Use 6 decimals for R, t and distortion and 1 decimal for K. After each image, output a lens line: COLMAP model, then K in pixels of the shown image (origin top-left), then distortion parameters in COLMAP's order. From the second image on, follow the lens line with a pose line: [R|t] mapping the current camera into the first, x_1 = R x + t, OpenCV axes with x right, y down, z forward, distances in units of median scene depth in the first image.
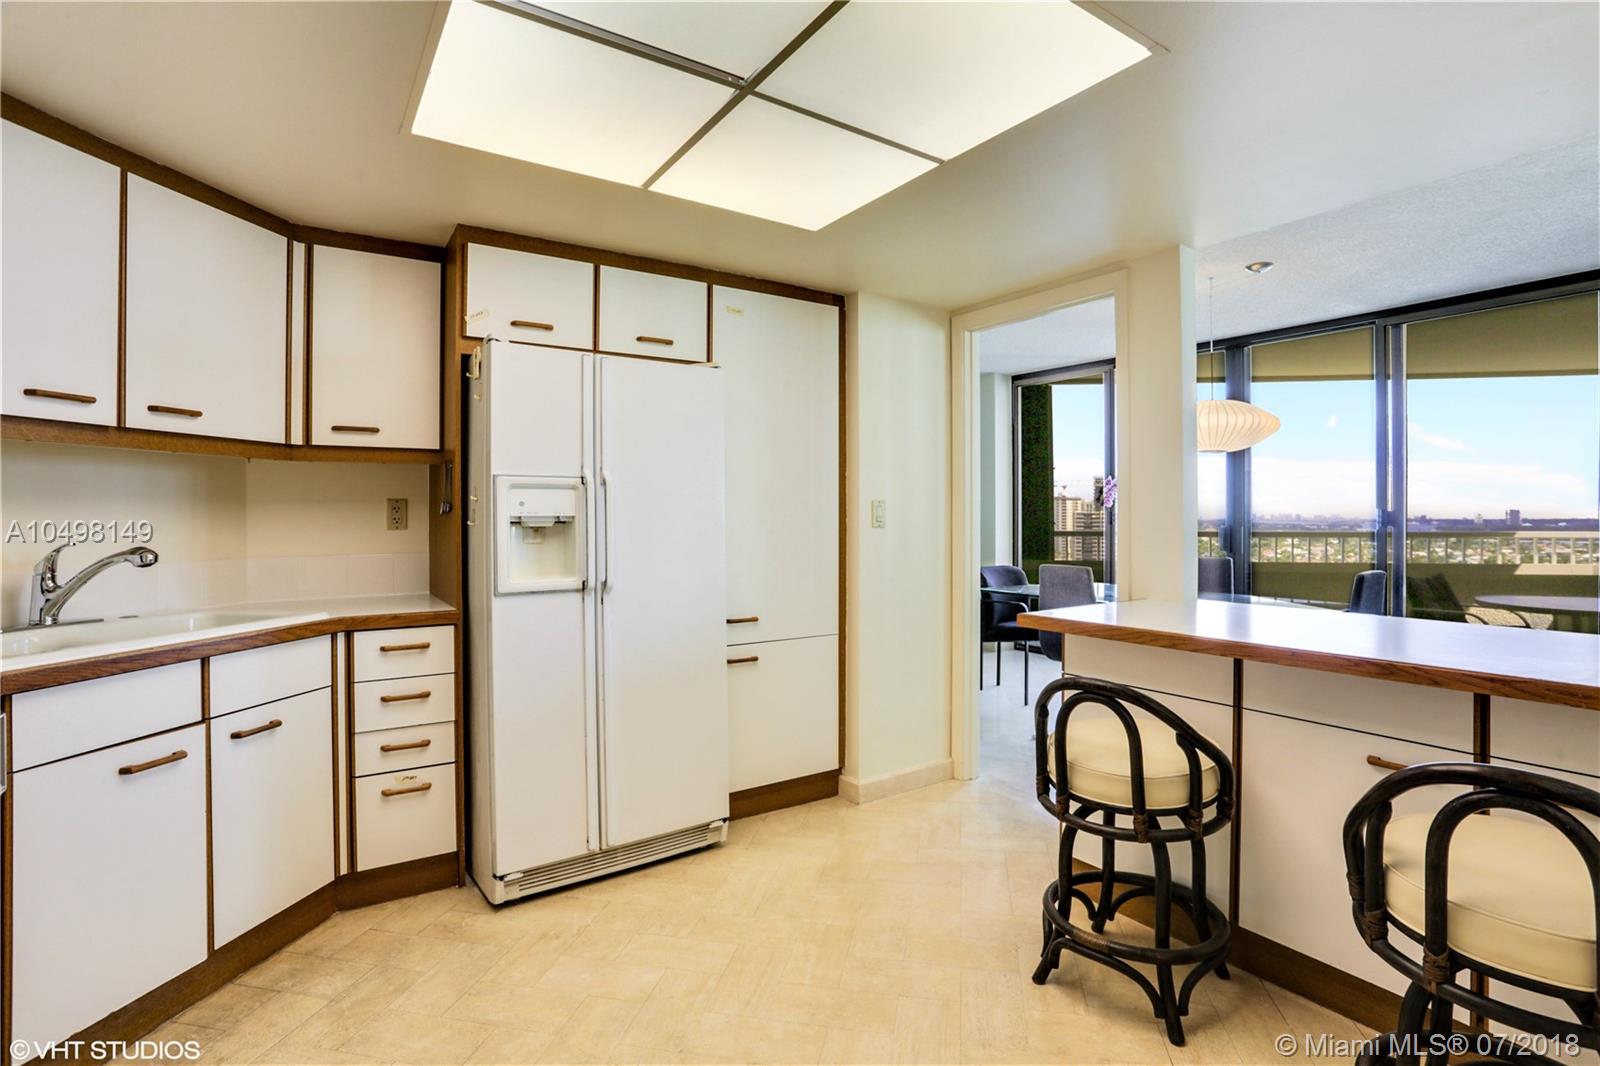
lens RADIAL K [[791.2, 0, 792.0], [0, 791.2, 520.0], [0, 0, 1]] dist [-0.007139, 0.000274]
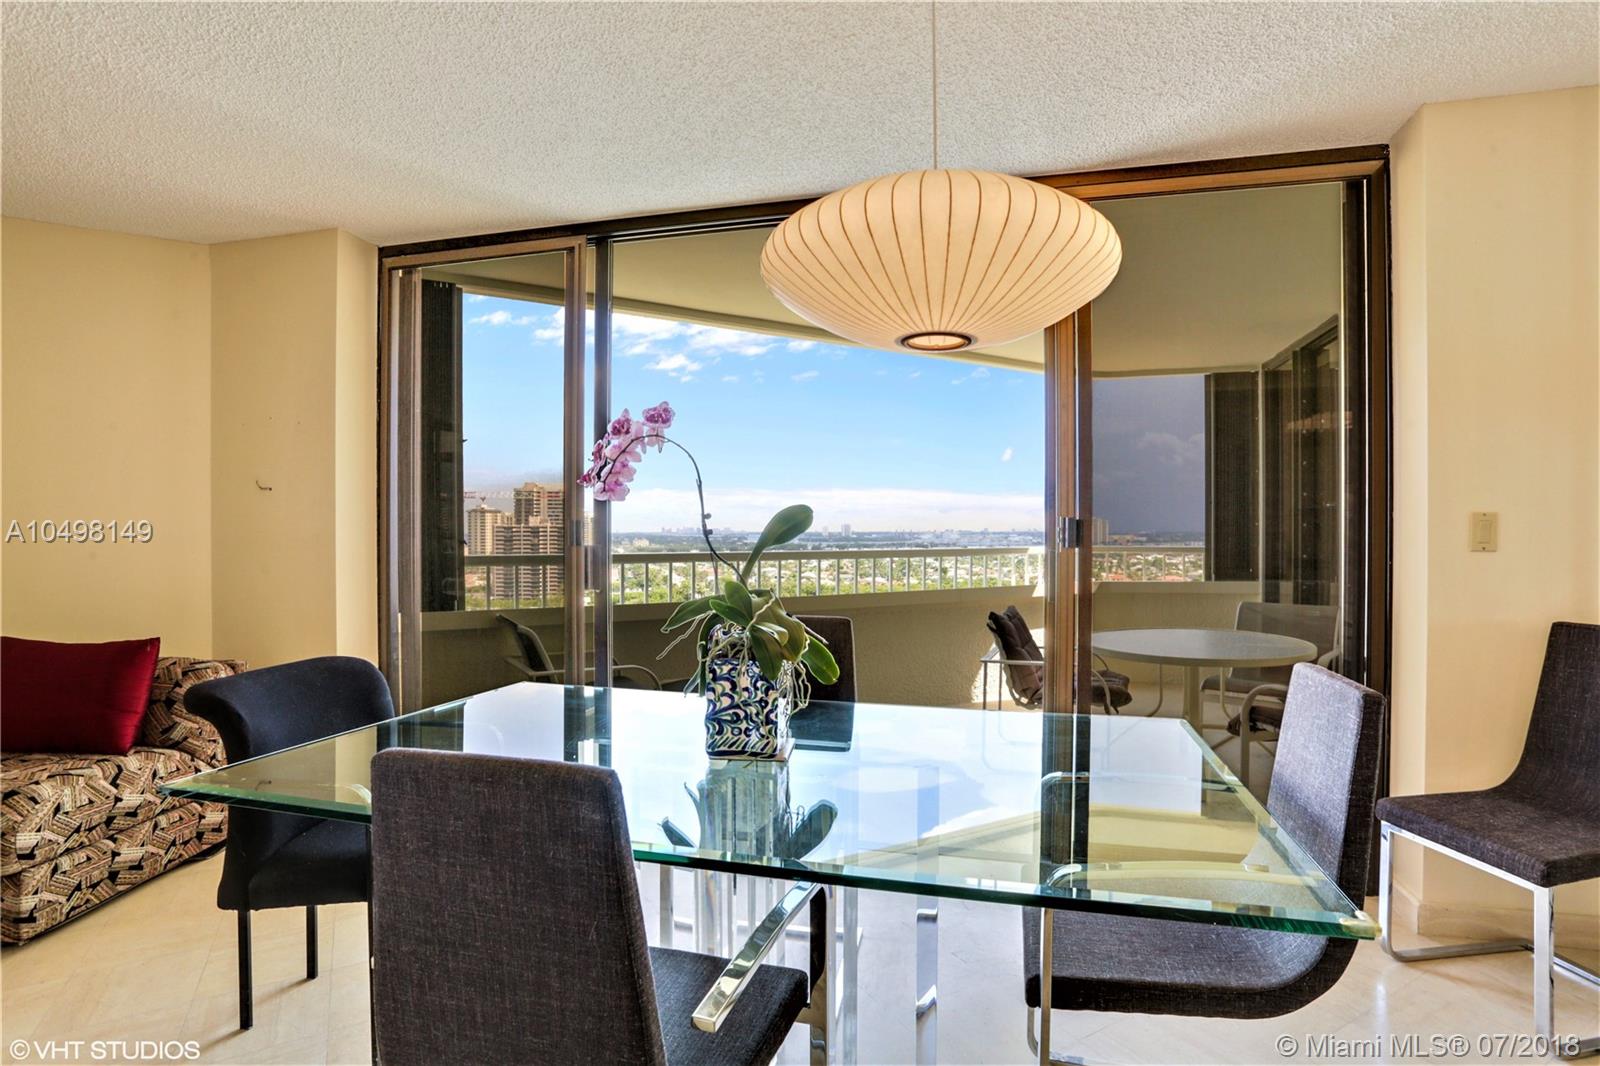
lens RADIAL K [[791.2, 0, 808.6], [0, 791.2, 523.6], [0, 0, 1]] dist [-0.007139, 0.000274]
pose [[0.750095, 0.005534, 0.661307, 0.153595], [0.002789, 0.999930, -0.011532, -0.000776], [-0.661325, 0.010494, 0.750026, 0.448745]]
